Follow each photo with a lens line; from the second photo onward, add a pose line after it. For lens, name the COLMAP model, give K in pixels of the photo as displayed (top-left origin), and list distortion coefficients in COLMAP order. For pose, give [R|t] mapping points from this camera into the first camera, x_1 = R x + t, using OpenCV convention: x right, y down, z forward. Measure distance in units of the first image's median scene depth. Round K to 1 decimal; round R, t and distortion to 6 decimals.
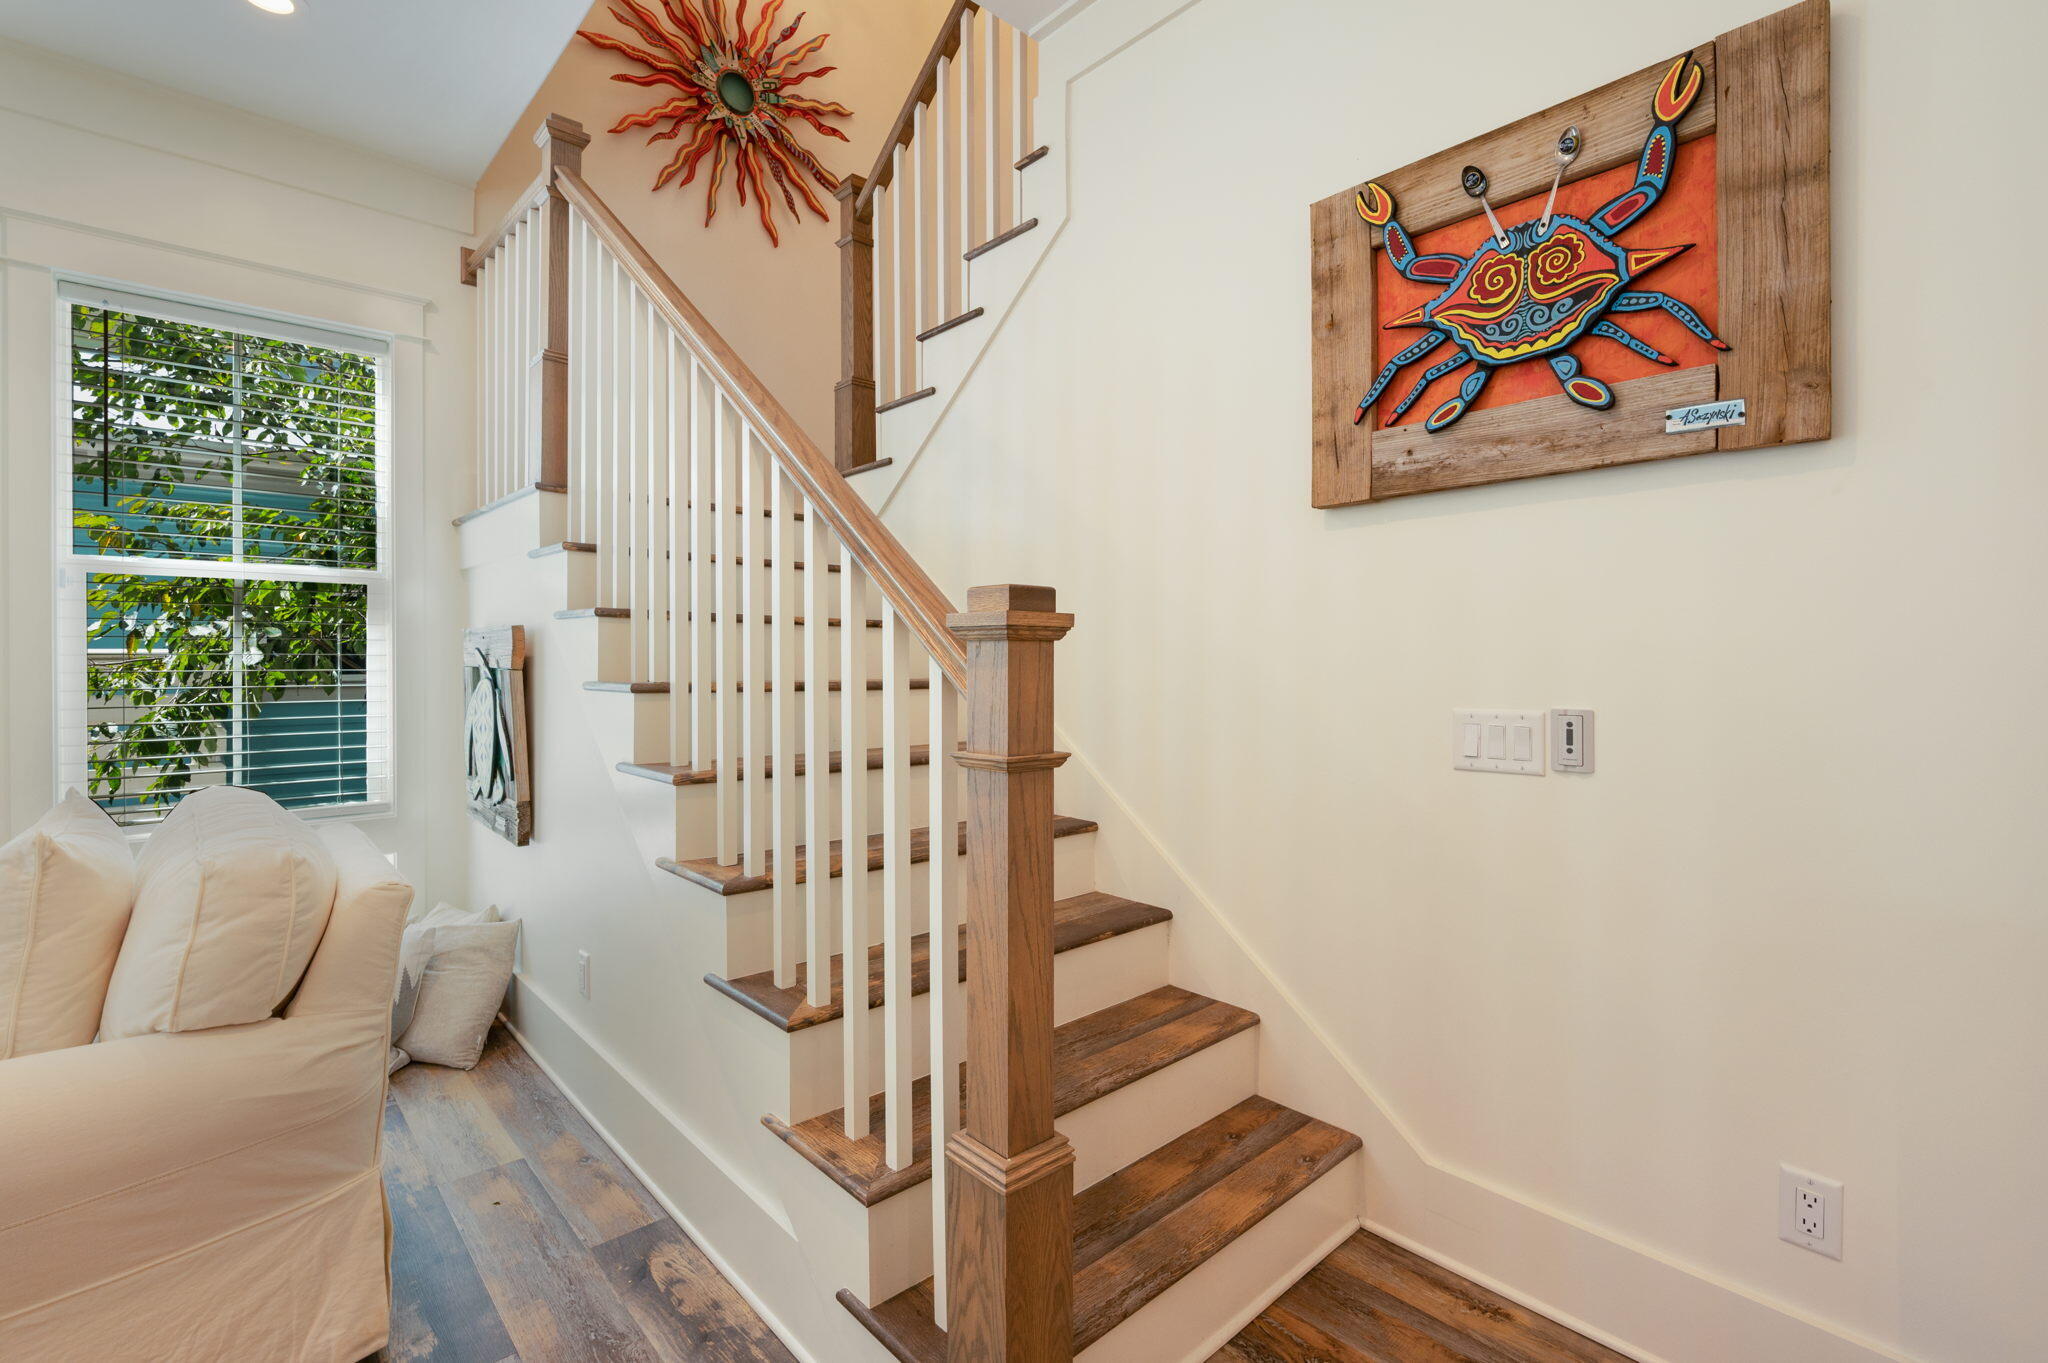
lens RADIAL K [[938.9, 0, 1006.0], [0, 938.9, 660.0], [0, 0, 1]] dist [0.001311, 0.000646]
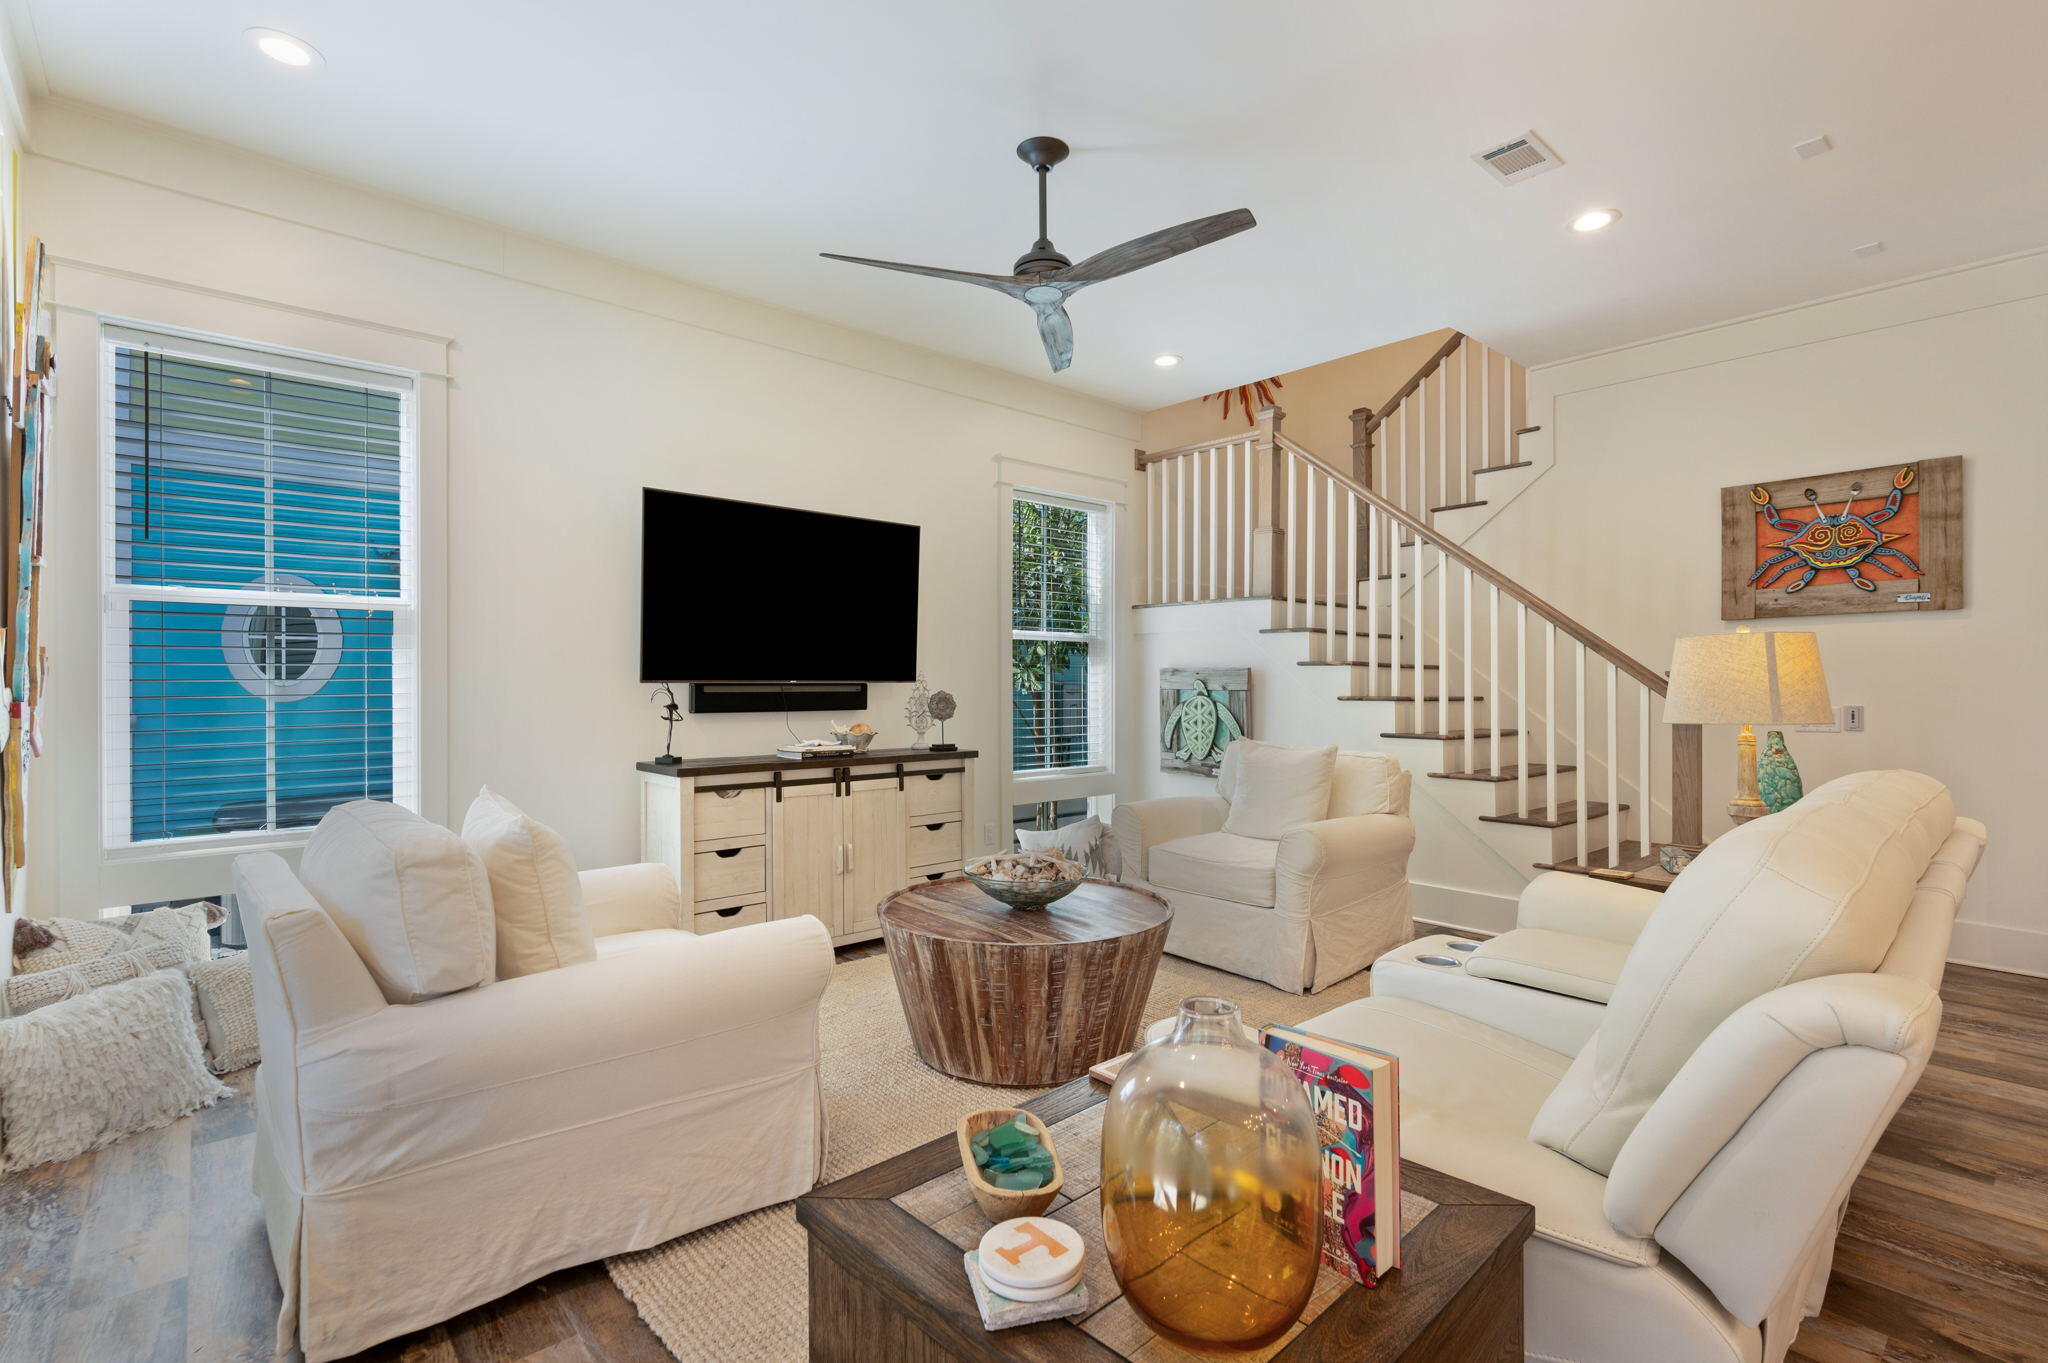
lens RADIAL K [[938.9, 0, 1026.4], [0, 938.9, 689.9], [0, 0, 1]] dist [0.001311, 0.000646]
pose [[0.999955, 0.001862, -0.009350, -1.496458], [-0.001847, 0.999997, 0.001663, 0.008891], [0.009353, -0.001646, 0.999955, -1.454699]]
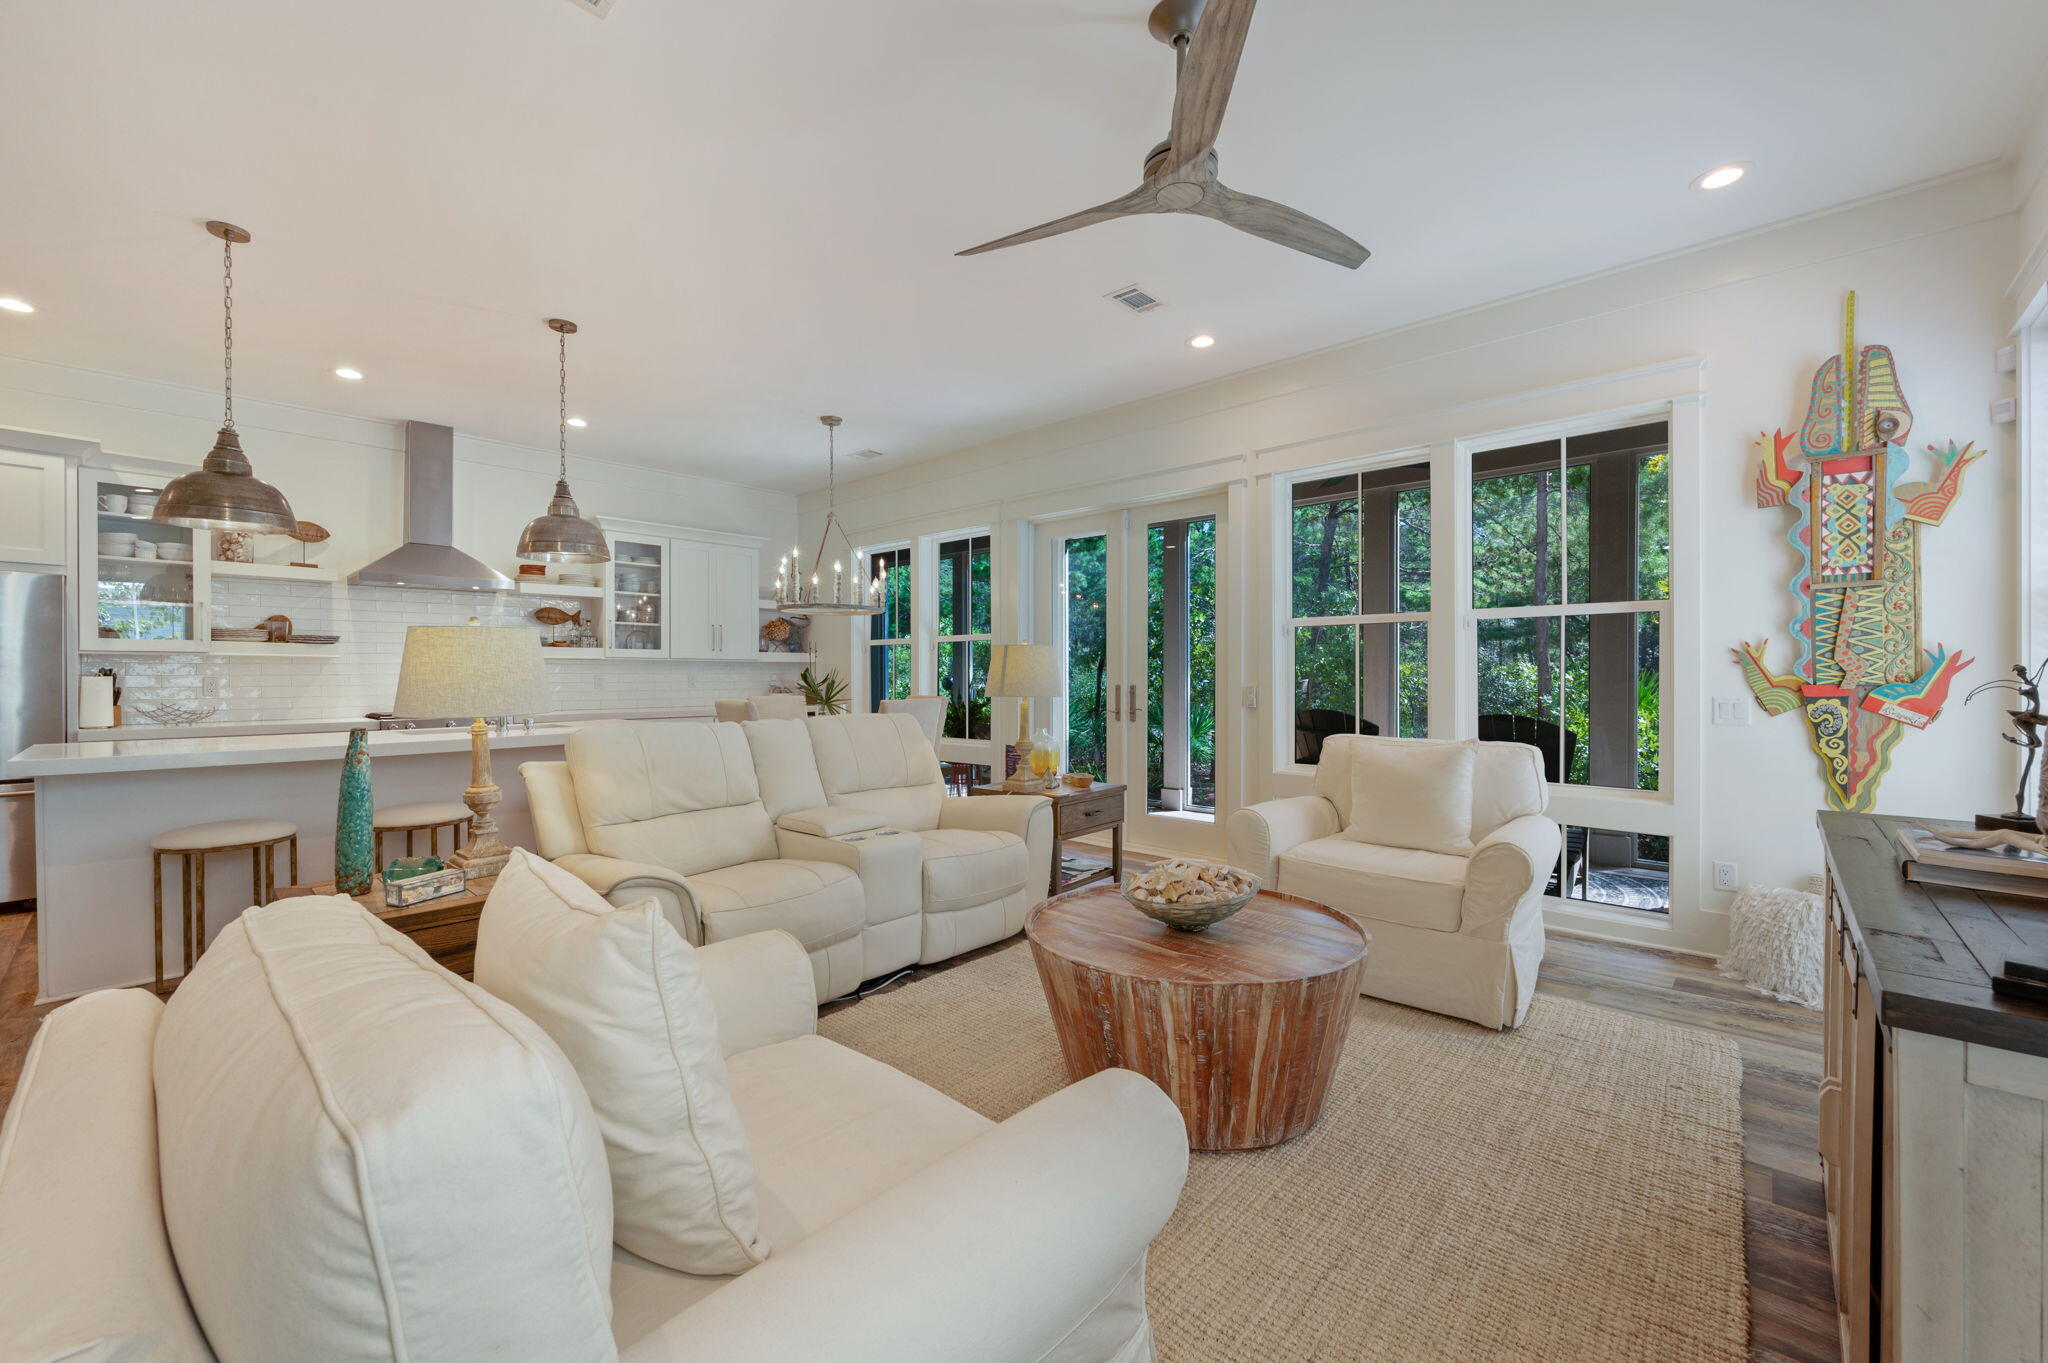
lens RADIAL K [[807.8, 0, 1036.4], [0, 807.8, 681.8], [0, 0, 1]] dist [0.002930, 0.000087]
pose [[-0.995927, 0.004034, -0.090078, -1.155407], [0.003024, 0.999931, 0.011350, -0.001399], [0.090117, 0.011031, -0.995870, 1.475857]]
